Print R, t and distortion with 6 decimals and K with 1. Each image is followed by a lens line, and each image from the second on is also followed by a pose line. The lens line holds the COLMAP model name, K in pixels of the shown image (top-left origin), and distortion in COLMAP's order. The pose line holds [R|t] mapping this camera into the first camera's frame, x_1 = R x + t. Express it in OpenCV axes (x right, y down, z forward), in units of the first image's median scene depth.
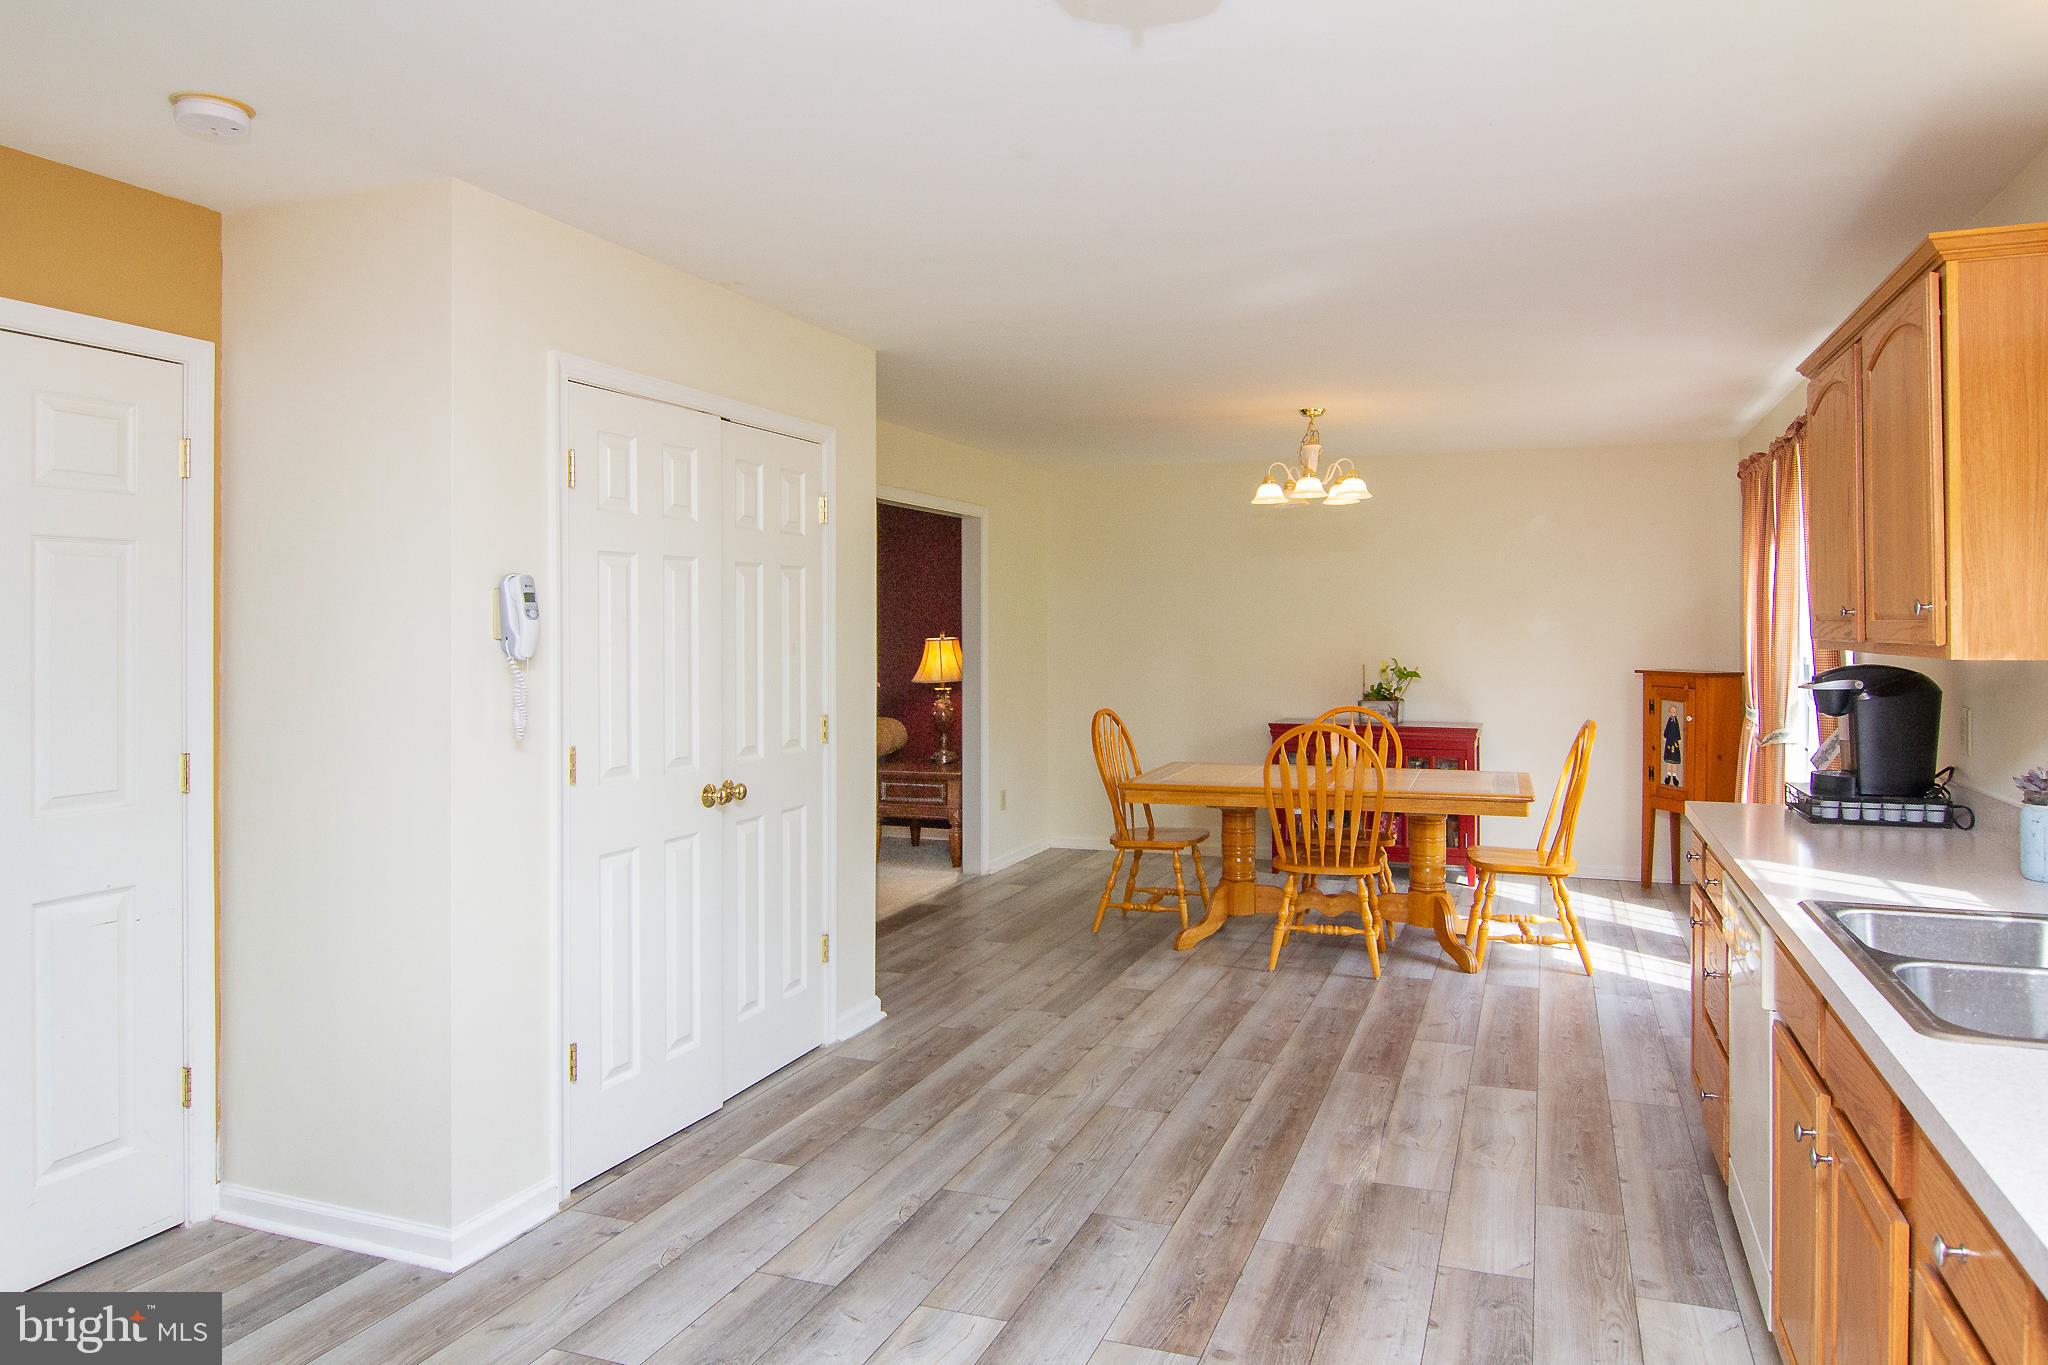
lens RADIAL K [[1220.9, 0, 1119.6], [0, 1220.9, 563.8], [0, 0, 1]] dist [-0.002387, -0.003036]
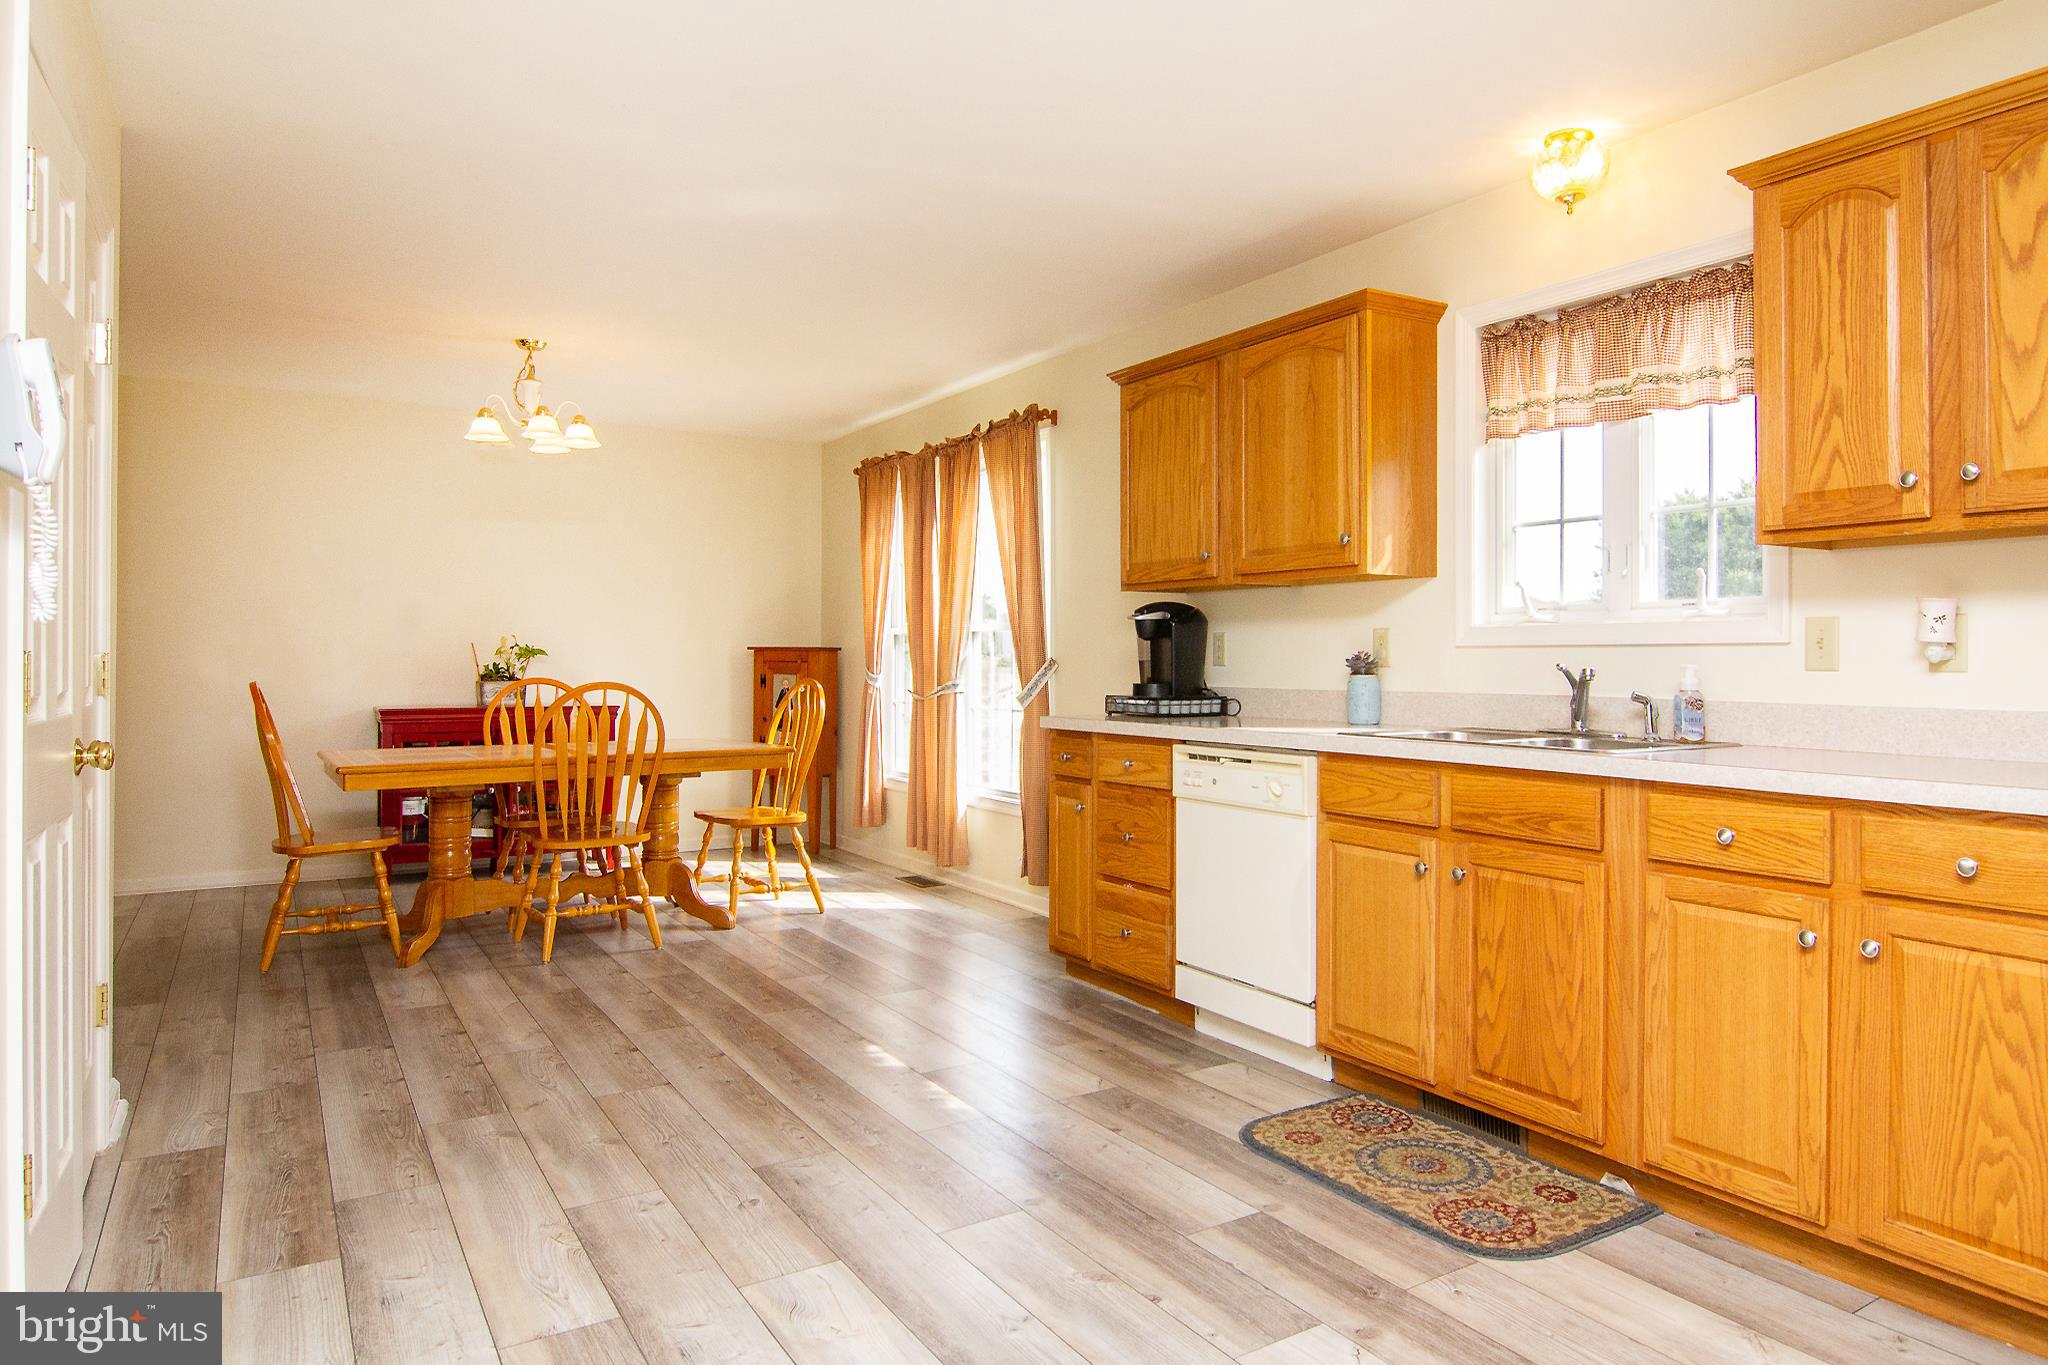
lens RADIAL K [[1284.6, 0, 995.2], [0, 1284.6, 621.6], [0, 0, 1]] dist [-0.003533, -0.010888]
pose [[0.646251, 0.022060, 0.762806, -0.355266], [-0.039809, 0.999196, 0.004831, 0.063580], [-0.762085, -0.033488, 0.646610, 0.144461]]
